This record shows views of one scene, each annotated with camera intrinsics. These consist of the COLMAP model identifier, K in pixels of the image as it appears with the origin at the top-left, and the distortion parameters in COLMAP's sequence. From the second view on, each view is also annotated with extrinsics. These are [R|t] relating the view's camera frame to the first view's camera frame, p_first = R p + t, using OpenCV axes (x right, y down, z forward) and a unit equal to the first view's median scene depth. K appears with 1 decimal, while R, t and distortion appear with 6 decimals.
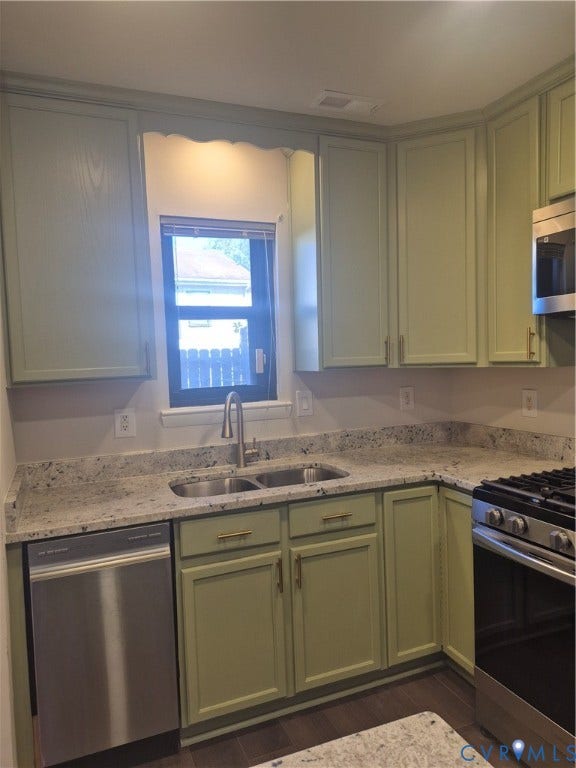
lens RADIAL K [[526.1, 0, 268.5], [0, 526.1, 378.6], [0, 0, 1]] dist [0.033415, -0.001752]
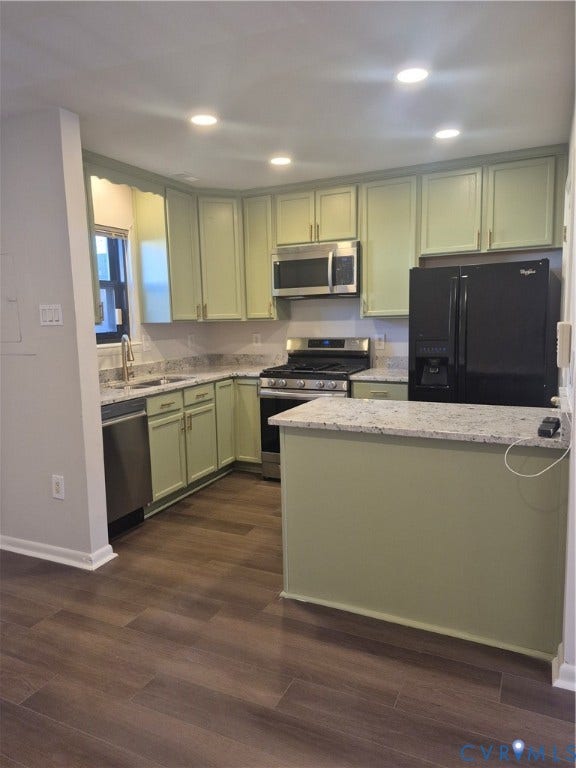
lens RADIAL K [[526.1, 0, 268.5], [0, 526.1, 378.6], [0, 0, 1]] dist [0.033415, -0.001752]
pose [[0.750175, -0.063131, 0.658219, -0.858750], [0.026845, 0.997519, 0.065078, 0.069569], [-0.660694, -0.031150, 0.750009, -0.566830]]
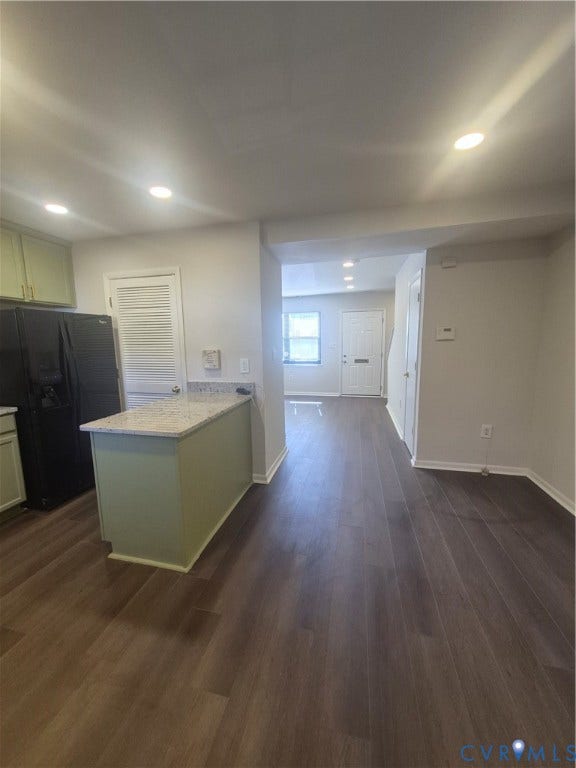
lens RADIAL K [[304.2, 0, 278.4], [0, 304.2, 381.8], [0, 0, 1]] dist [0.012116, -0.000047]
pose [[-0.798614, -0.030105, 0.601090, -0.788089], [0.073206, 0.986473, 0.146670, 0.013631], [-0.597374, 0.161136, -0.785607, 0.615534]]
